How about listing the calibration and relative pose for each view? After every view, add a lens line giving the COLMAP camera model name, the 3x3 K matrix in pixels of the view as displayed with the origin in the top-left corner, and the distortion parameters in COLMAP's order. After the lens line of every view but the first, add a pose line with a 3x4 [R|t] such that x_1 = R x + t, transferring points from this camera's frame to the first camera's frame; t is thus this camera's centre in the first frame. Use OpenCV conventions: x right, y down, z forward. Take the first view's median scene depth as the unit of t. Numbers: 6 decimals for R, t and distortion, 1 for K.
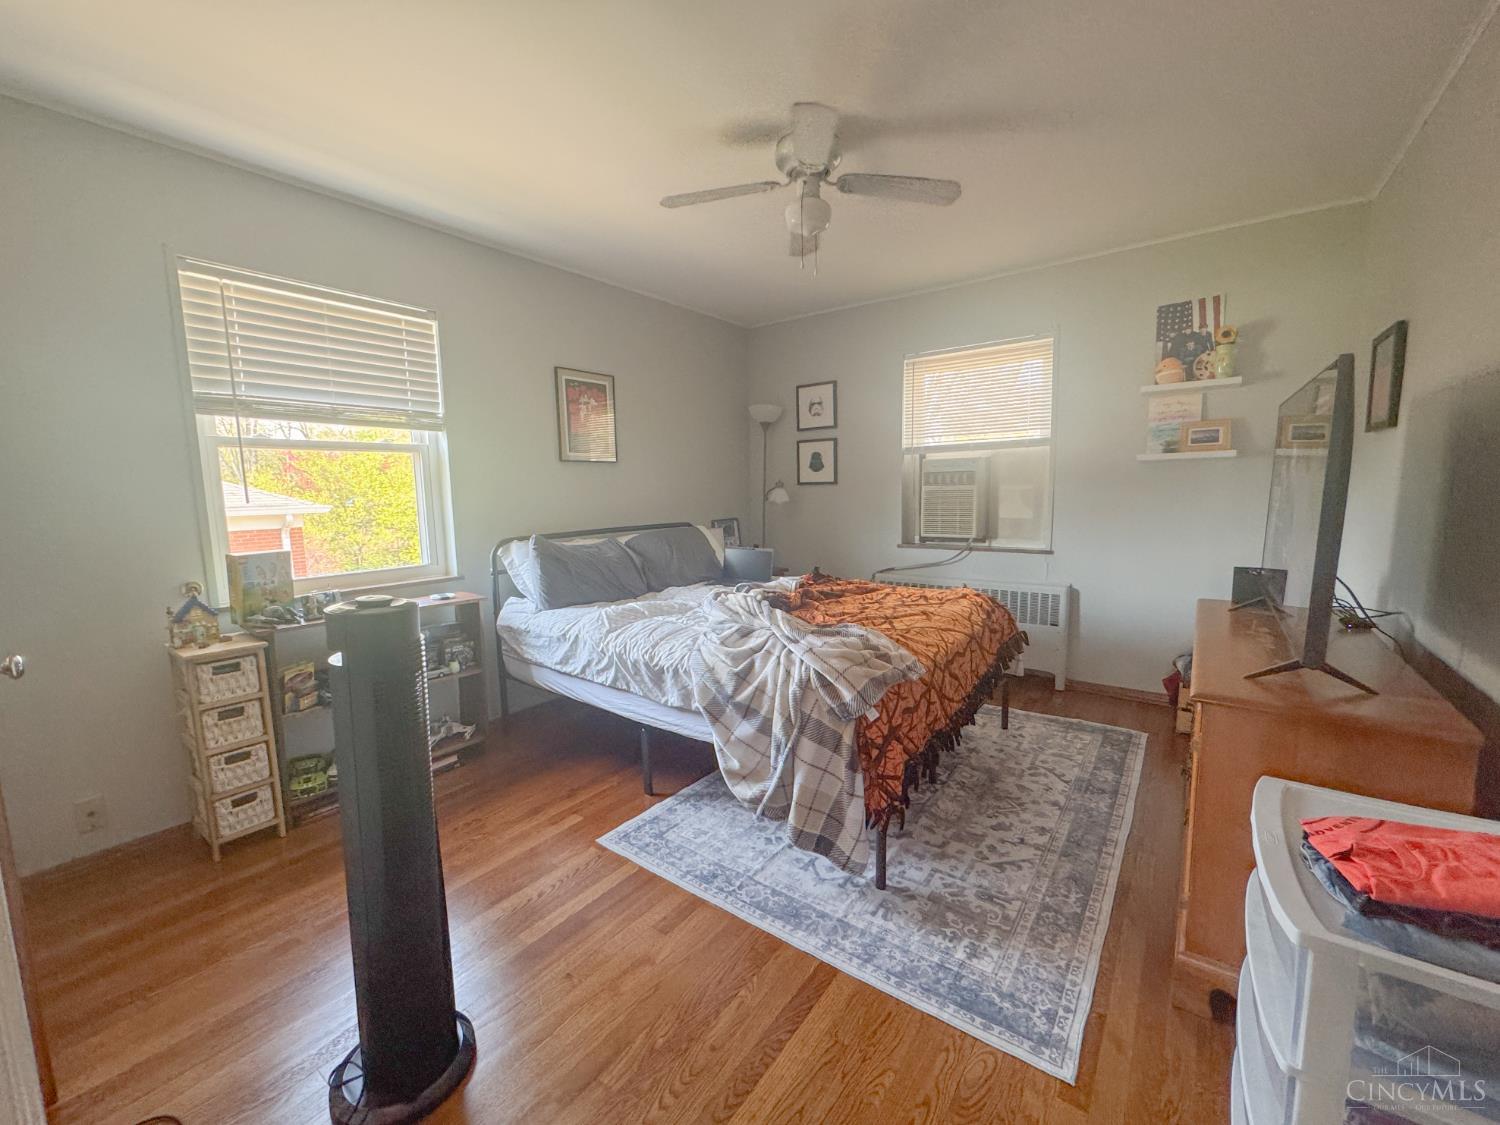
lens RADIAL K [[616.6, 0, 746.4], [0, 616.6, 564.5], [0, 0, 1]] dist [0.000540, -0.000183]
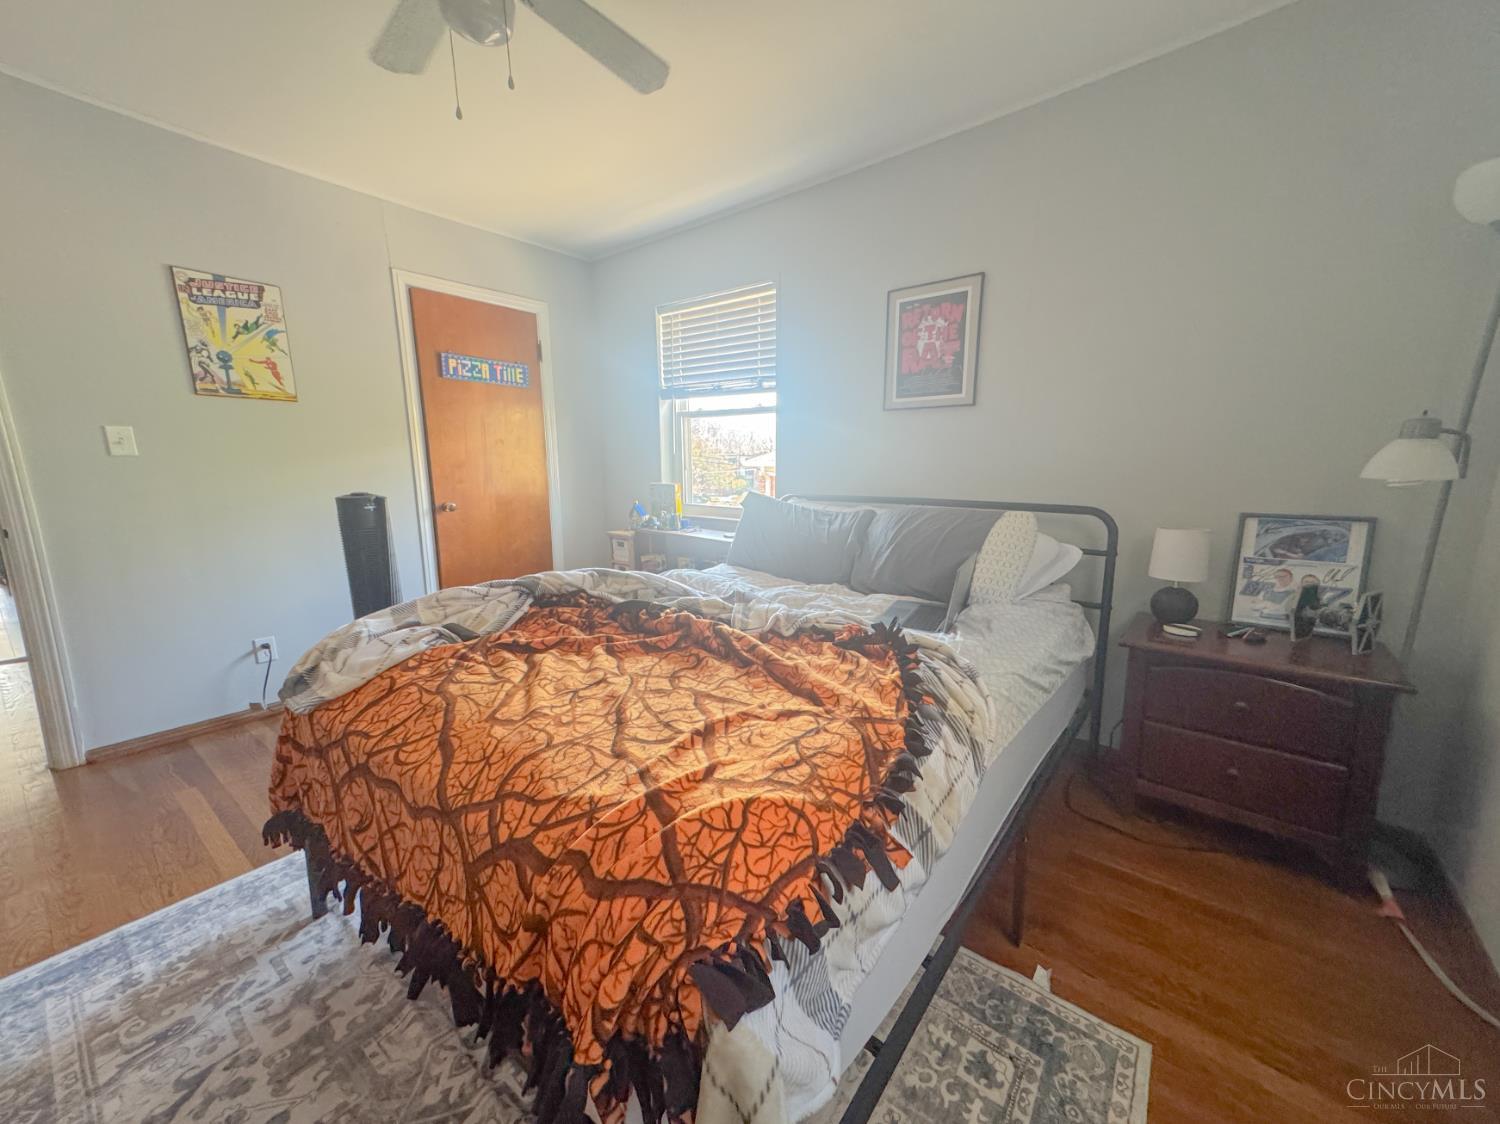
lens RADIAL K [[585.5, 0, 750.0], [0, 585.5, 562.0], [0, 0, 1]] dist [0.049957, 0.000122]
pose [[-0.035826, 0.188408, -0.981437, 0.797594], [-0.133643, 0.972343, 0.191541, -0.151487], [0.990382, 0.138024, -0.009656, 1.321917]]
